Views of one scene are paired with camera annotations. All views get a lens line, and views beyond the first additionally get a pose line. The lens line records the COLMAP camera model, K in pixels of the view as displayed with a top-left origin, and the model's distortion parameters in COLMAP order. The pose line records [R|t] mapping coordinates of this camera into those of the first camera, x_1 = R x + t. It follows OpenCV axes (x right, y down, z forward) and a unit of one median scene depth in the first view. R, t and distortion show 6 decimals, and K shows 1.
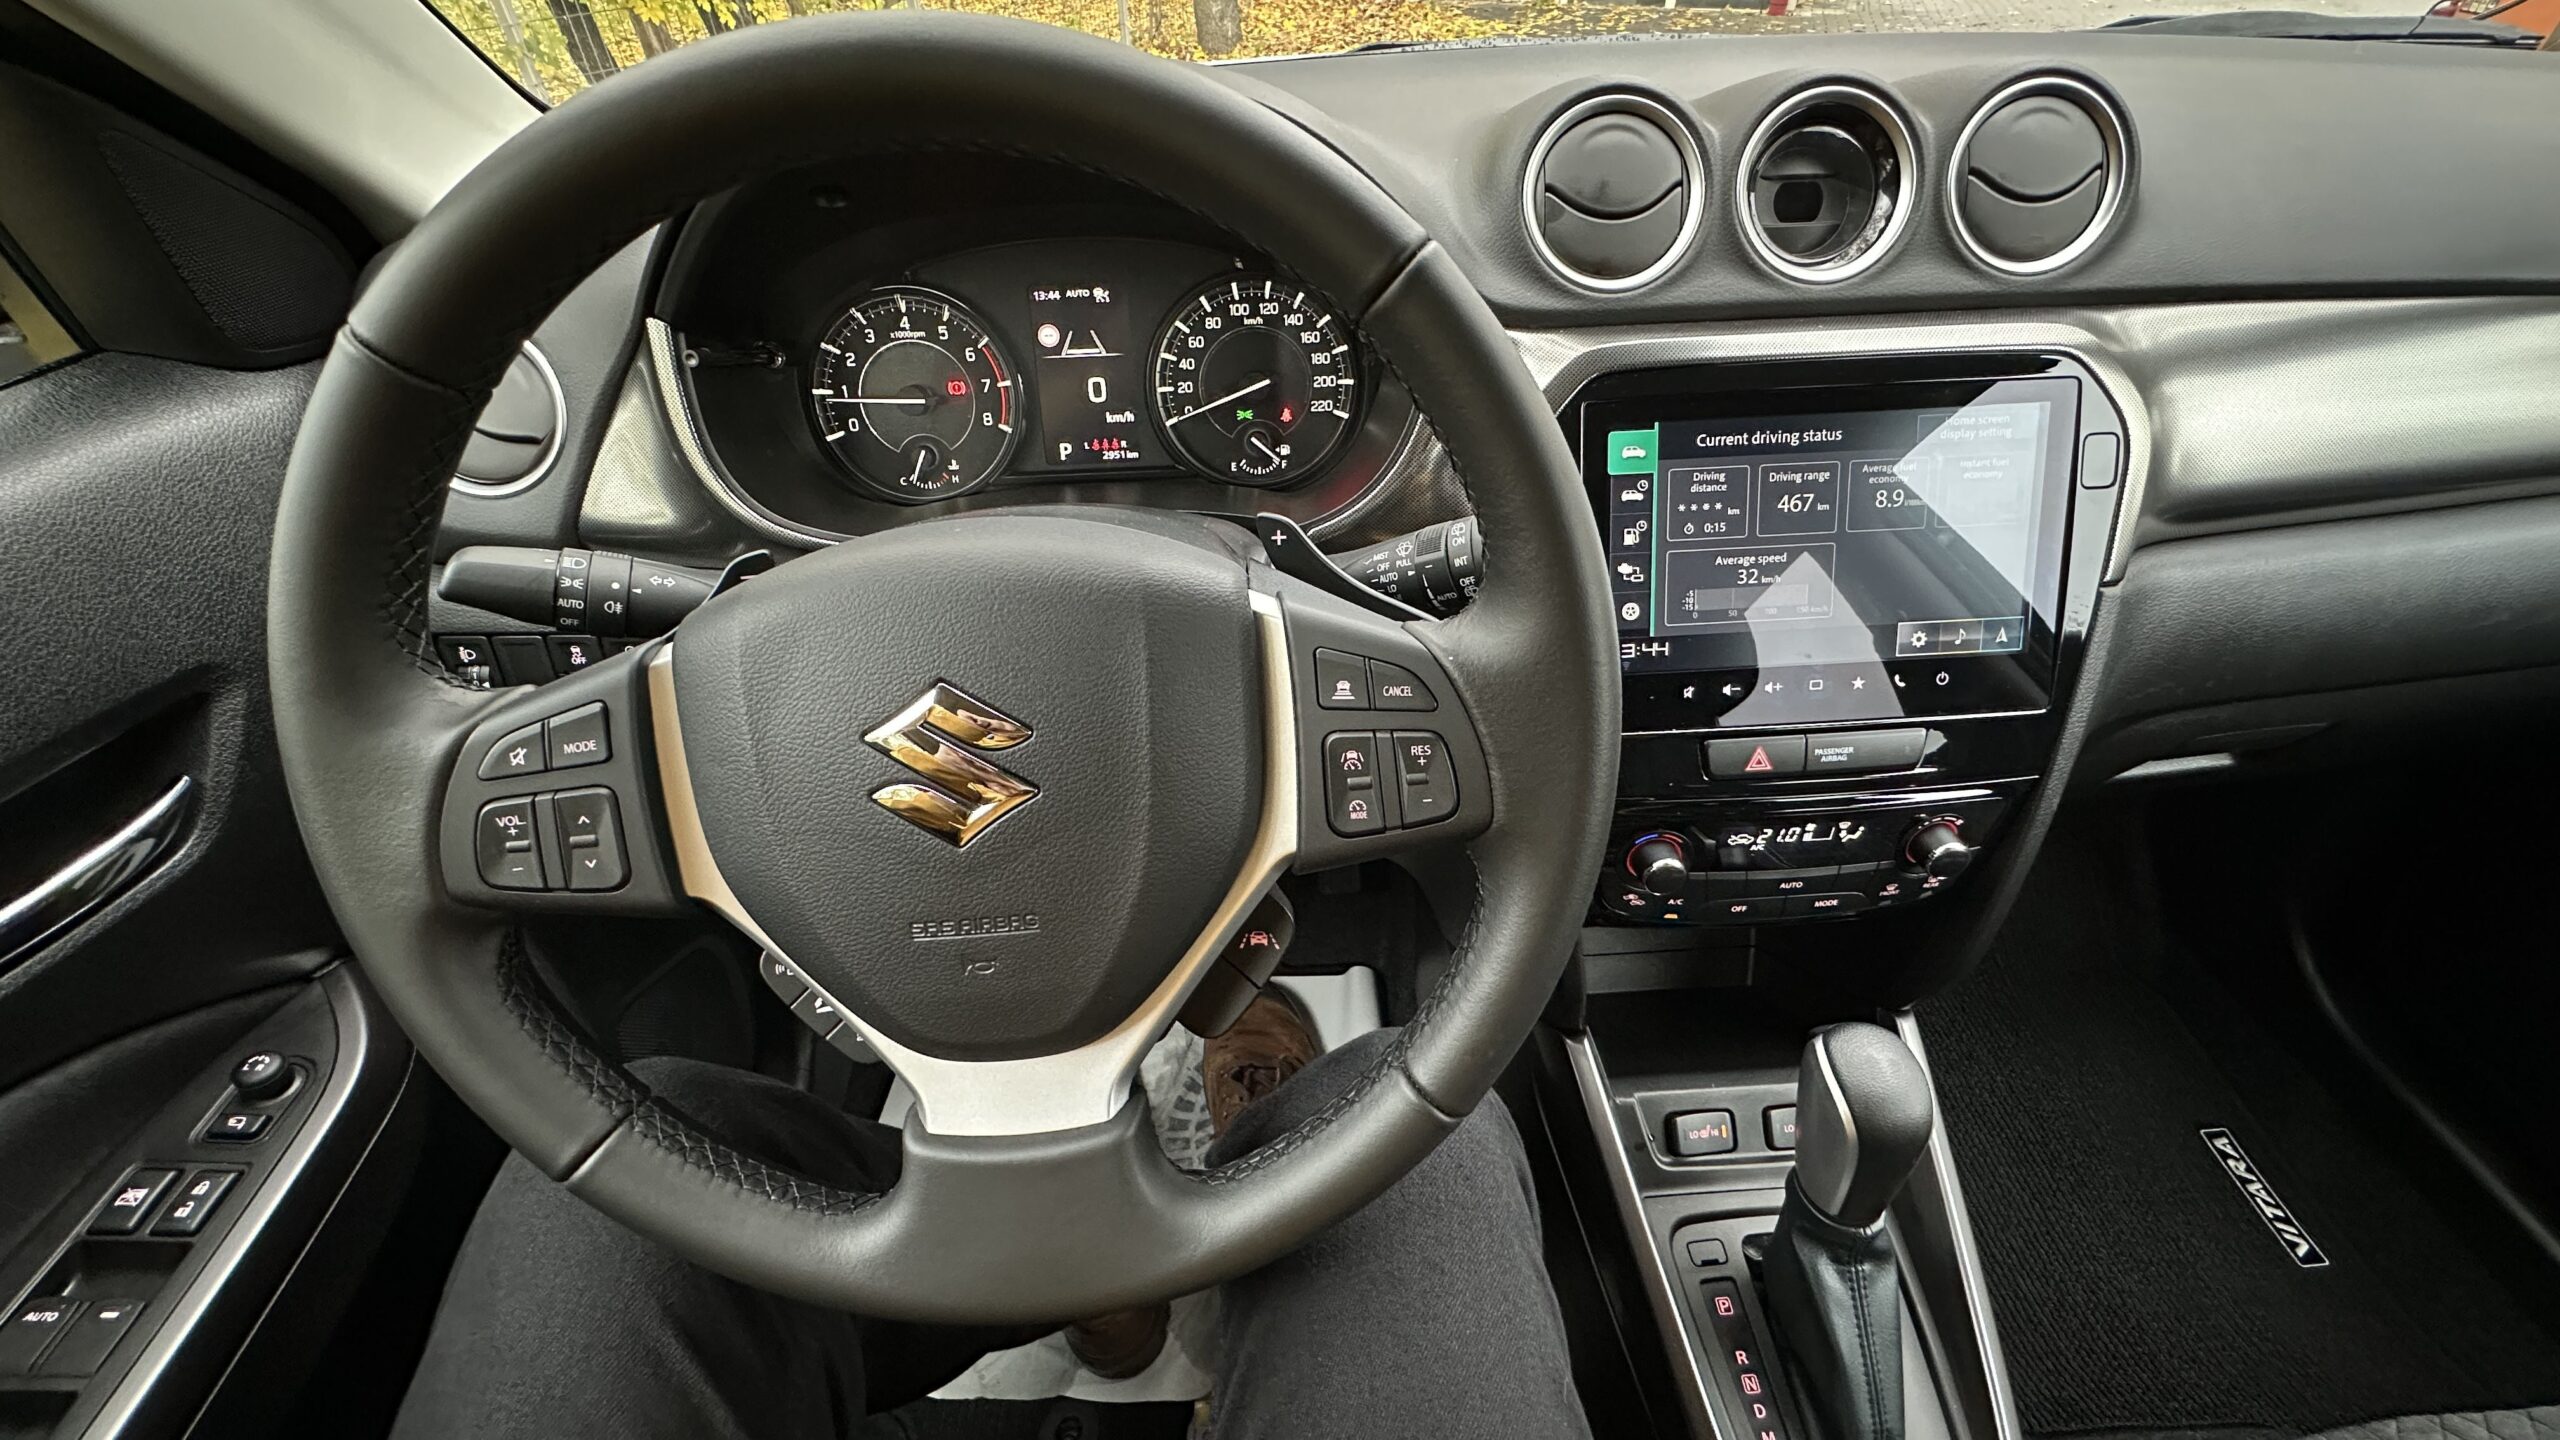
lens RADIAL K [[1032.5, 0, 1280.0], [0, 1032.5, 720.0], [0, 0, 1]] dist [-0.000796, -0.010525]
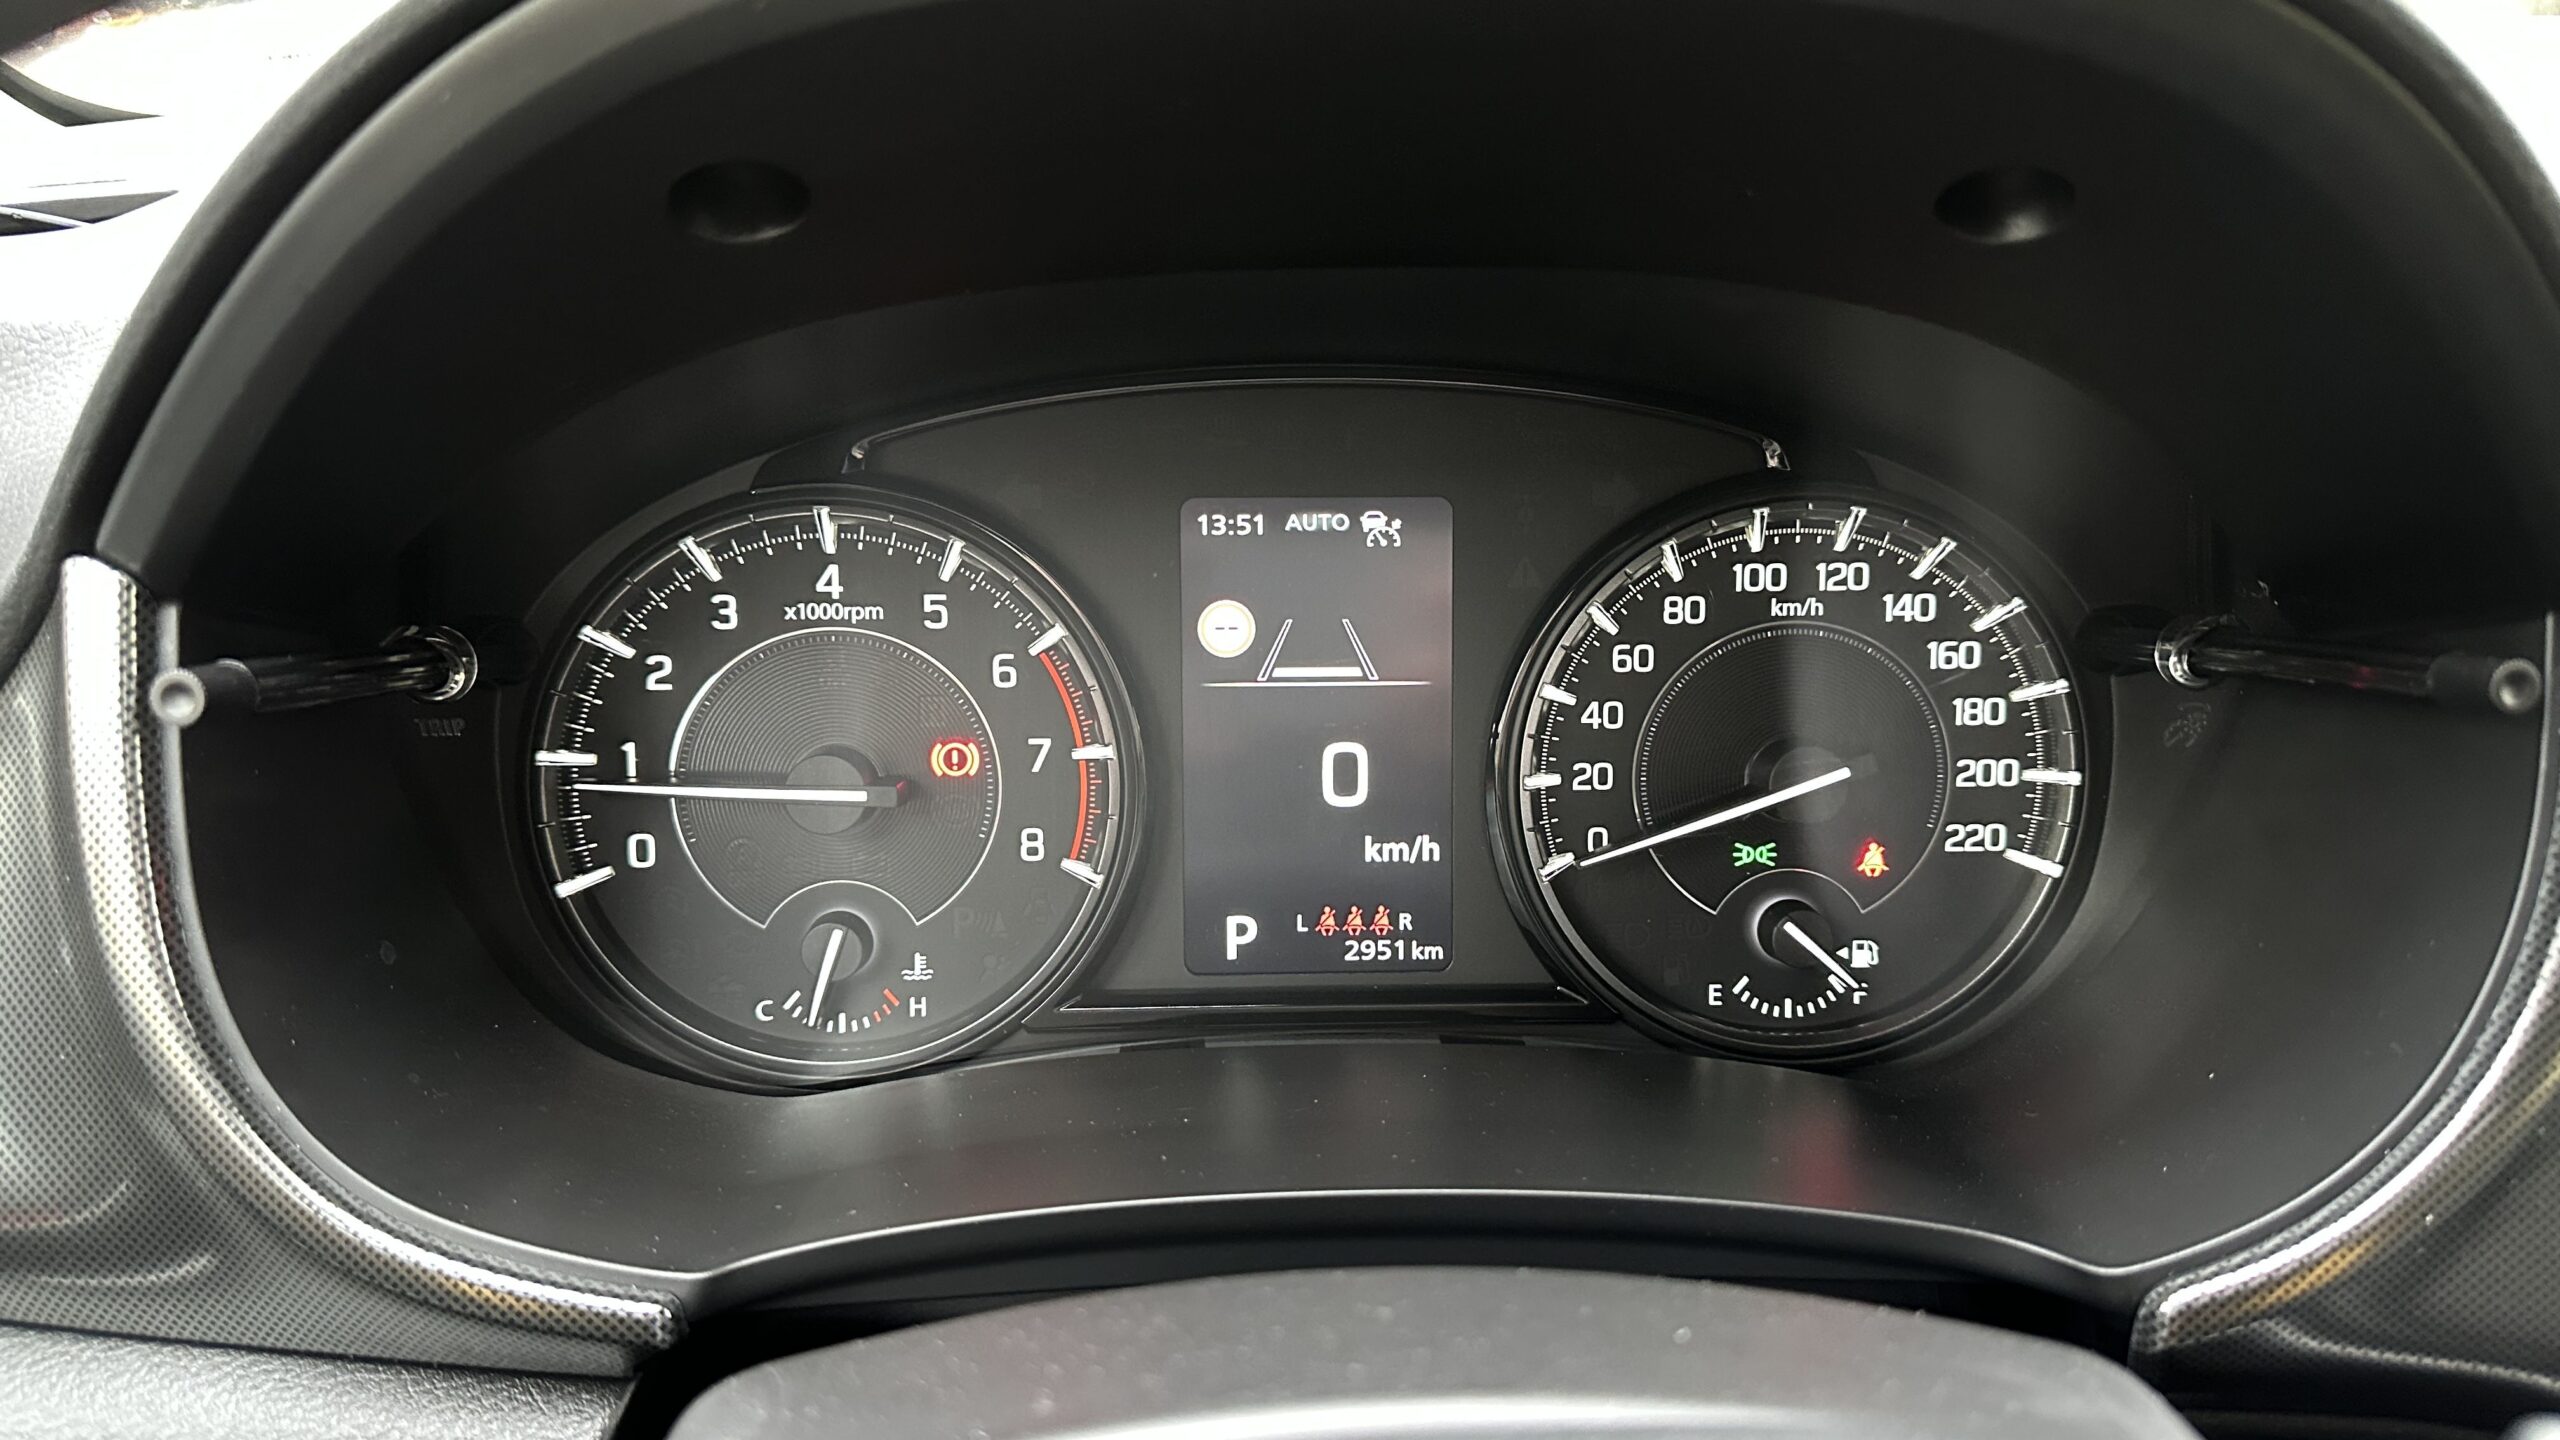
lens RADIAL K [[1774.8, 0, 1280.0], [0, 1774.8, 720.0], [0, 0, 1]] dist [0.139384, -0.271968]
pose [[0.999415, 0.033540, 0.006726, -0.211457], [-0.030603, 0.964498, -0.262311, -0.182207], [-0.015285, 0.261951, 0.964960, 0.415991]]
